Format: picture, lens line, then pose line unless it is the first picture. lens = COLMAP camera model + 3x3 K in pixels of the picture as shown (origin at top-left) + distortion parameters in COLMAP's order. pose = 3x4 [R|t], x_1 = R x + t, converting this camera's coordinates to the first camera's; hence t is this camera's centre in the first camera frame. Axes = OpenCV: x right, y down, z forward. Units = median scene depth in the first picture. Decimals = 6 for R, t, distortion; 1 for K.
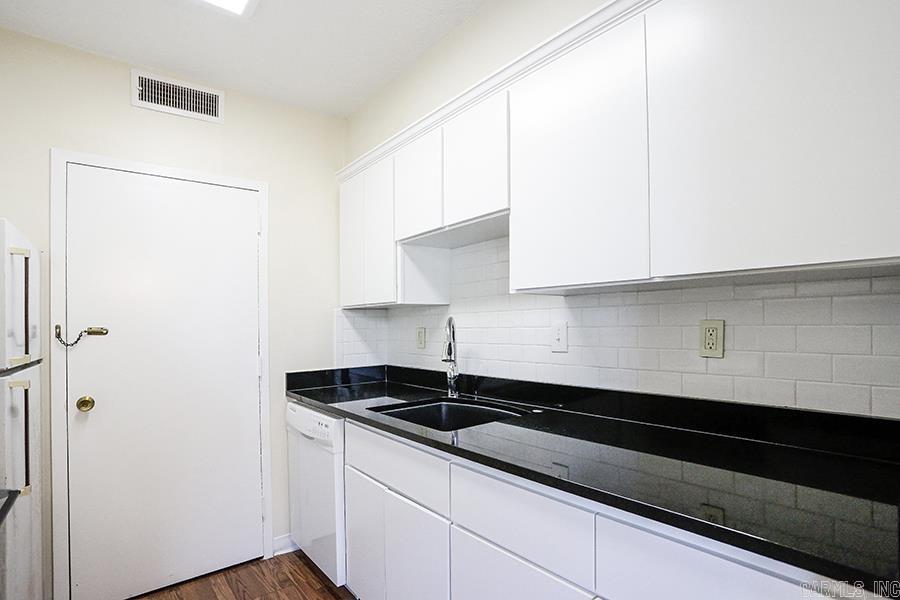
lens RADIAL K [[454.3, 0, 450.0], [0, 454.3, 300.0], [0, 0, 1]] dist [-0.001073, 0.000137]
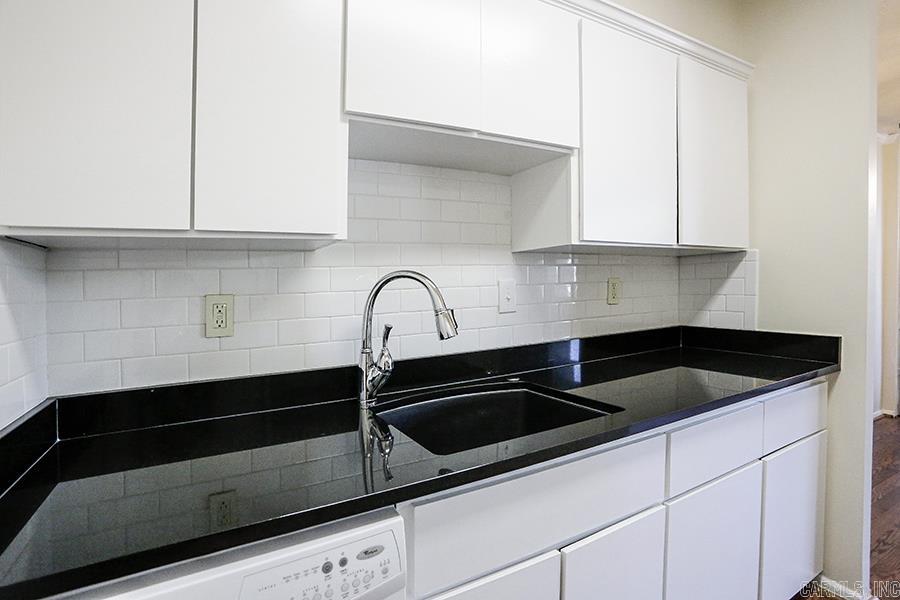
lens RADIAL K [[454.3, 0, 450.0], [0, 454.3, 300.0], [0, 0, 1]] dist [-0.001073, 0.000137]
pose [[0.169685, -0.008534, 0.985461, -0.701022], [-0.020642, 0.999712, 0.012211, 0.079721], [-0.985282, -0.022414, 0.169460, 0.961453]]
